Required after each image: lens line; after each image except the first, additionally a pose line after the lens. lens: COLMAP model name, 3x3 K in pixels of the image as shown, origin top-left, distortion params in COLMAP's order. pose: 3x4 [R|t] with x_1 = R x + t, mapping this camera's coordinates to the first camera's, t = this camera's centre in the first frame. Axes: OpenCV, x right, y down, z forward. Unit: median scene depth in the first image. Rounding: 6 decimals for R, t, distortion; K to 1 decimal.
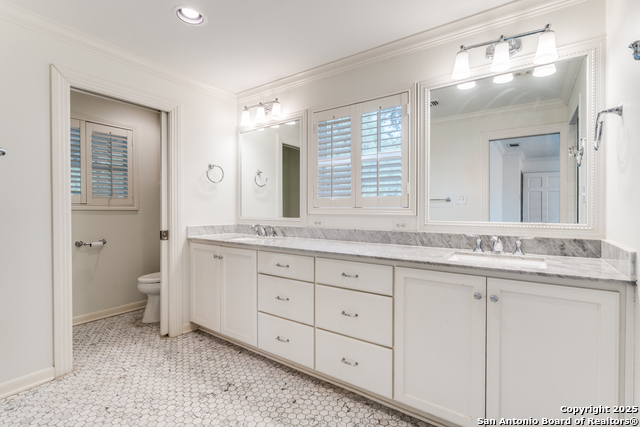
lens RADIAL K [[290.3, 0, 321.4], [0, 290.3, 216.1], [0, 0, 1]] dist [0.000074, 0.000168]
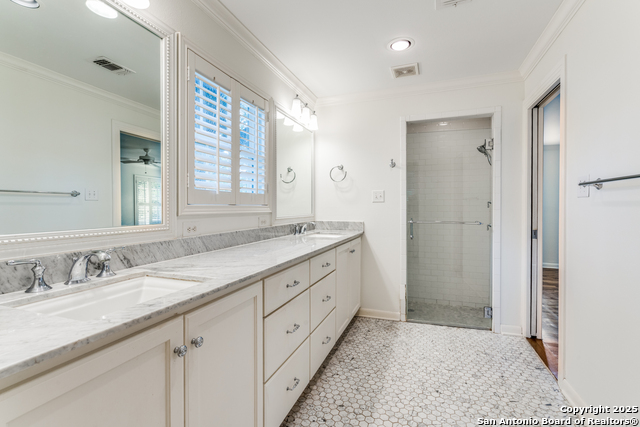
lens RADIAL K [[304.7, 0, 320.8], [0, 304.7, 209.8], [0, 0, 1]] dist [0.000074, 0.000034]
pose [[-0.267237, -0.010957, 0.963569, -0.805095], [0.022012, 0.999605, 0.017472, -0.025997], [-0.963380, 0.025879, -0.266890, 1.015027]]
